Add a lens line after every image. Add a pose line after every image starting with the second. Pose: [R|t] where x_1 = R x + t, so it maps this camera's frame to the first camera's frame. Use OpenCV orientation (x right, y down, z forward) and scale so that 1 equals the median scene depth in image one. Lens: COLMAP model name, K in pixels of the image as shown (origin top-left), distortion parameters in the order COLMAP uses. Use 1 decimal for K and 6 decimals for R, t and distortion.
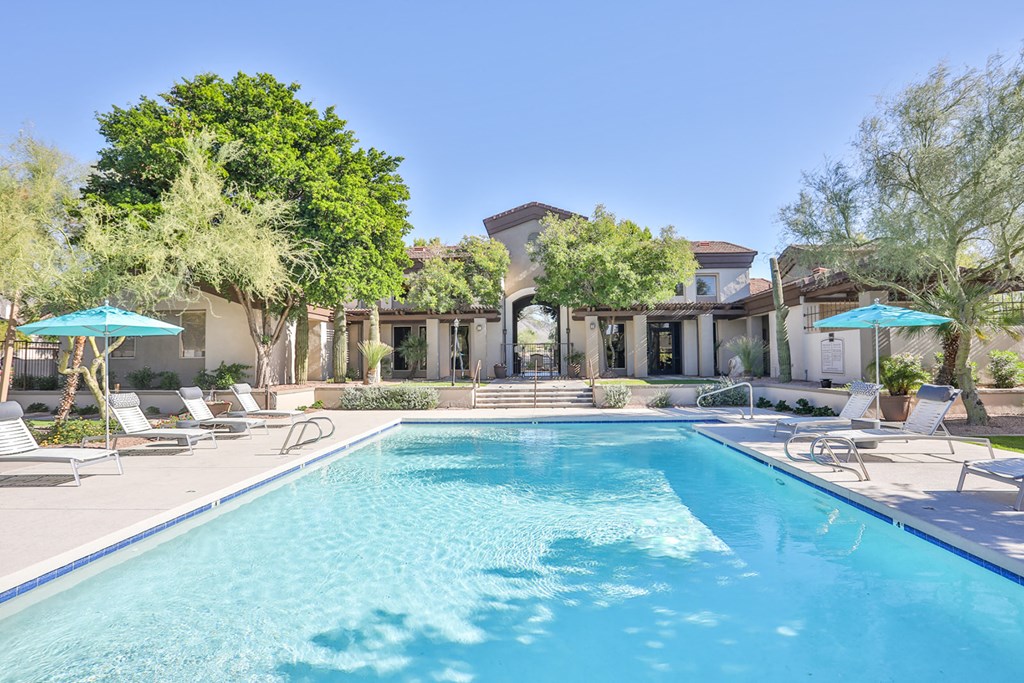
lens RADIAL K [[501.3, 0, 510.3], [0, 501.3, 342.9], [0, 0, 1]] dist [-0.001313, 0.000243]
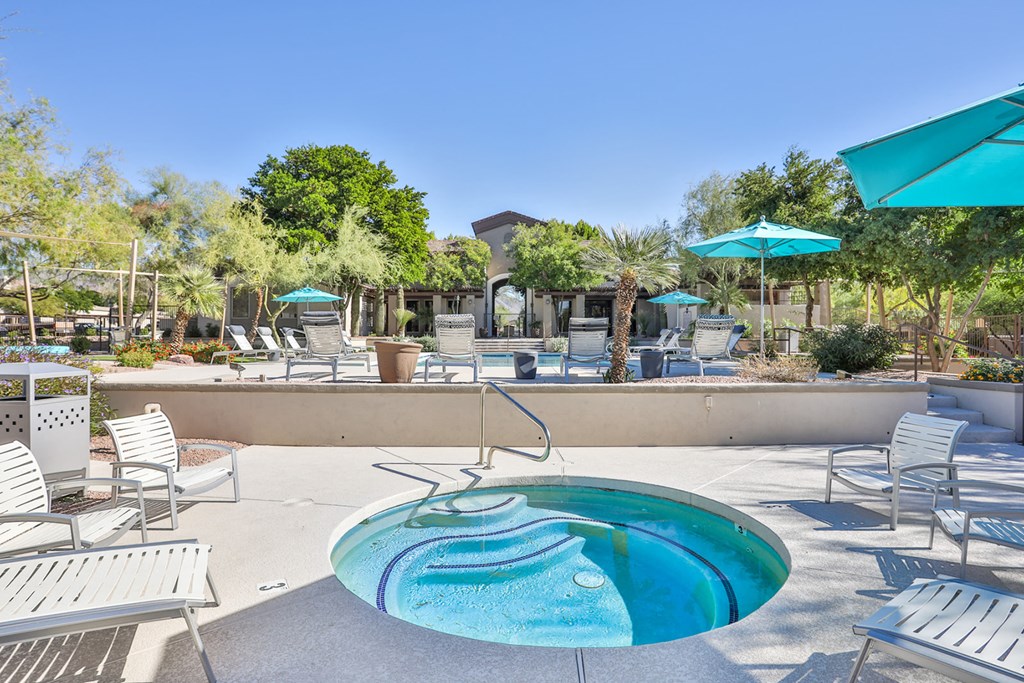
lens RADIAL K [[501.3, 0, 511.2], [0, 501.3, 342.5], [0, 0, 1]] dist [-0.001313, 0.000243]
pose [[0.998289, 0.011762, 0.057281, -0.024192], [-0.014340, 0.998892, 0.044812, 0.020568], [-0.056690, -0.045557, 0.997352, -0.453275]]
